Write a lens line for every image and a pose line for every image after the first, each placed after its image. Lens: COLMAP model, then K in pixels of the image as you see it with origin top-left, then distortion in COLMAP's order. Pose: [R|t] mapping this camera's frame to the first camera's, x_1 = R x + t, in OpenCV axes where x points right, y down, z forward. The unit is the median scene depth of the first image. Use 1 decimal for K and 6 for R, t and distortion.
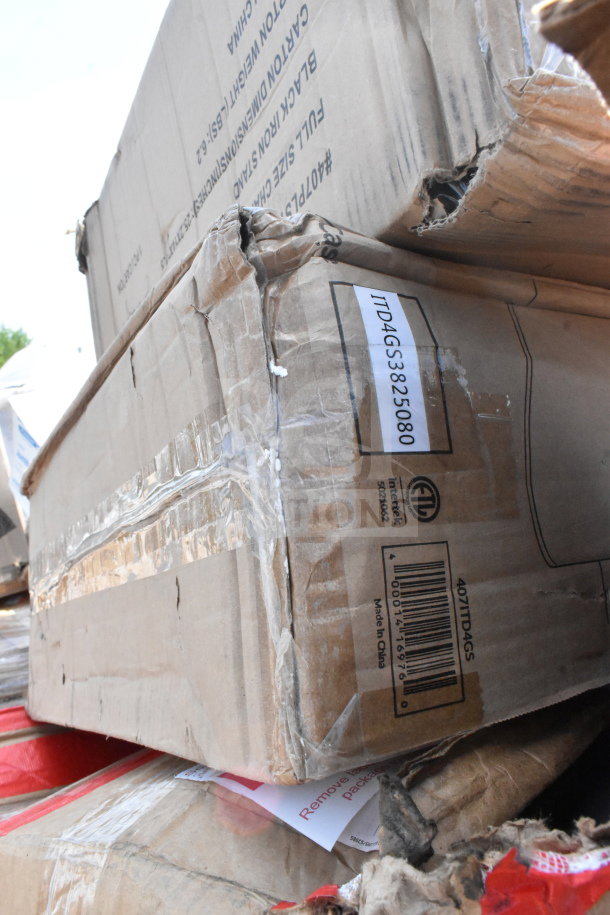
lens RADIAL K [[722.7, 0, 305.0], [0, 722.7, 457.5], [0, 0, 1]] dist [-0.095411, 0.017331]
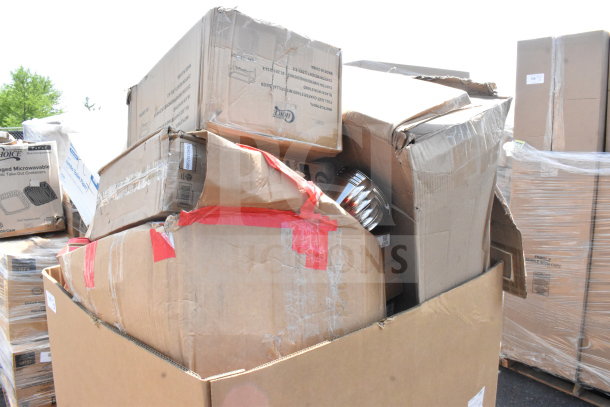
lens RADIAL K [[481.8, 0, 317.7], [0, 481.8, 195.2], [0, 0, 1]] dist [-0.095411, 0.017331]
pose [[0.972302, 0.157438, 0.172748, 0.556868], [-0.154283, 0.987520, -0.031627, 0.169962], [-0.175571, 0.004099, 0.984458, -3.352035]]
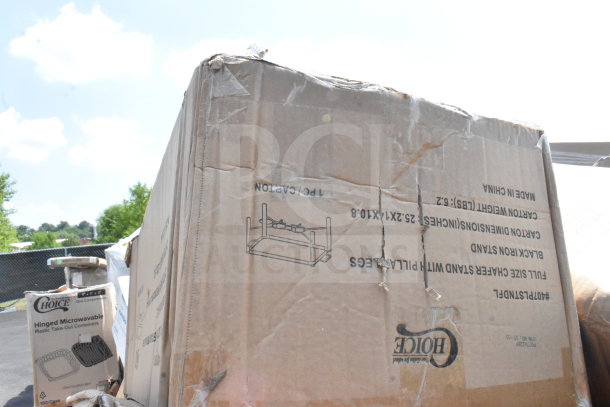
lens RADIAL K [[481.8, 0, 317.7], [0, 481.8, 195.2], [0, 0, 1]] dist [-0.095411, 0.017331]
pose [[0.994062, 0.087697, -0.064427, 0.629415], [-0.098540, 0.976625, -0.191035, -0.789386], [0.046168, 0.196249, 0.979467, -0.455037]]
